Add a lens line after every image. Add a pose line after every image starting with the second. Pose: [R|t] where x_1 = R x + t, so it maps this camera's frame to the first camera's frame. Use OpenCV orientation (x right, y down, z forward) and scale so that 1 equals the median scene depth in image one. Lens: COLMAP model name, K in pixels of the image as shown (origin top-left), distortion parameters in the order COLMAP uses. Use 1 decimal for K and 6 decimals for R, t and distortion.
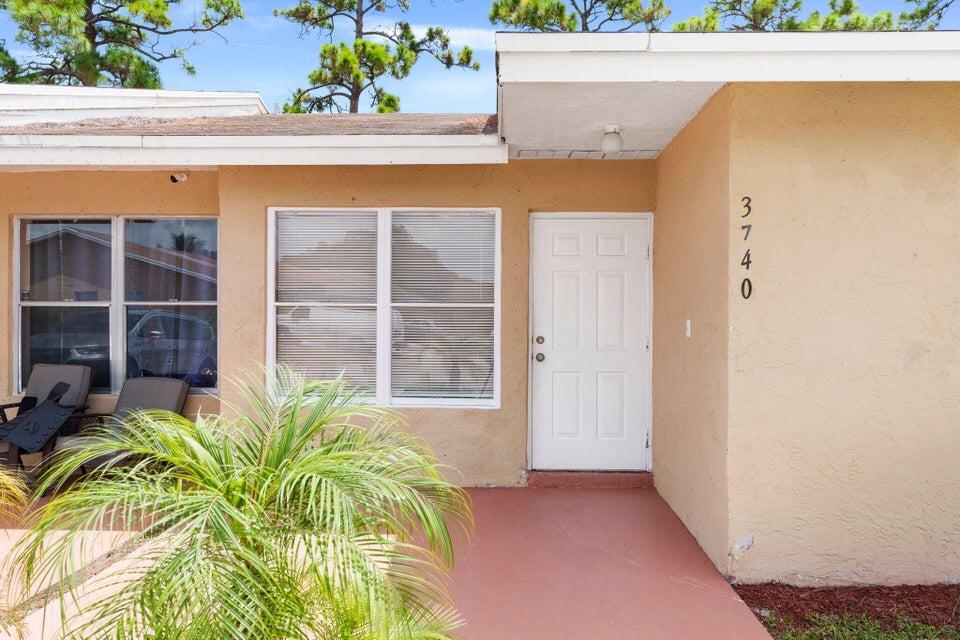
lens RADIAL K [[654.5, 0, 479.0], [0, 654.5, 312.1], [0, 0, 1]] dist [-0.002615, 0.002697]
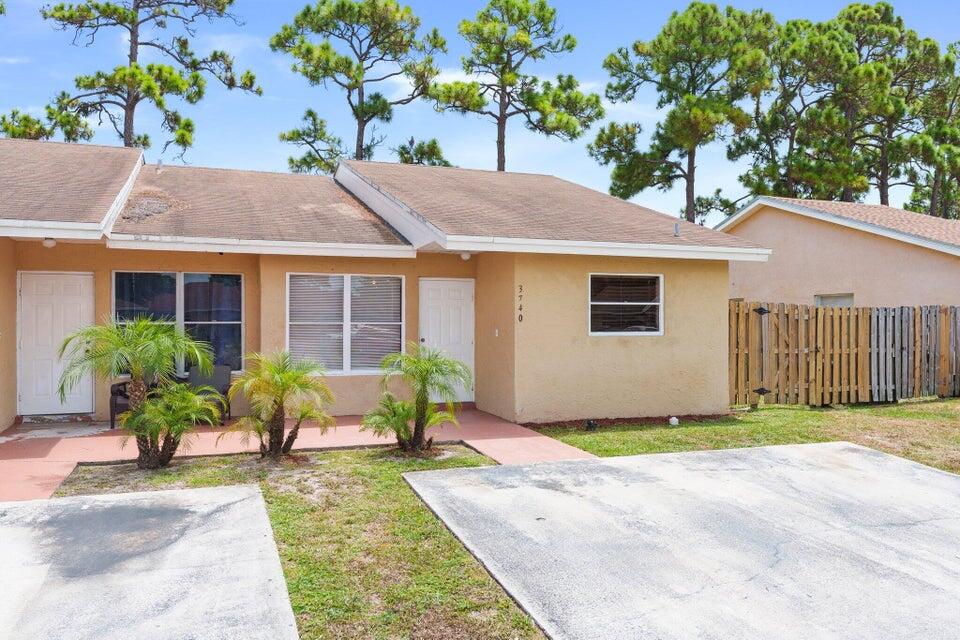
lens RADIAL K [[774.4, 0, 480.3], [0, 774.4, 321.2], [0, 0, 1]] dist [-0.001062, -0.000594]
pose [[0.927309, -0.004522, 0.374270, -0.143310], [0.005029, 0.999987, -0.000376, -0.003291], [-0.374263, 0.002231, 0.927320, -0.290170]]
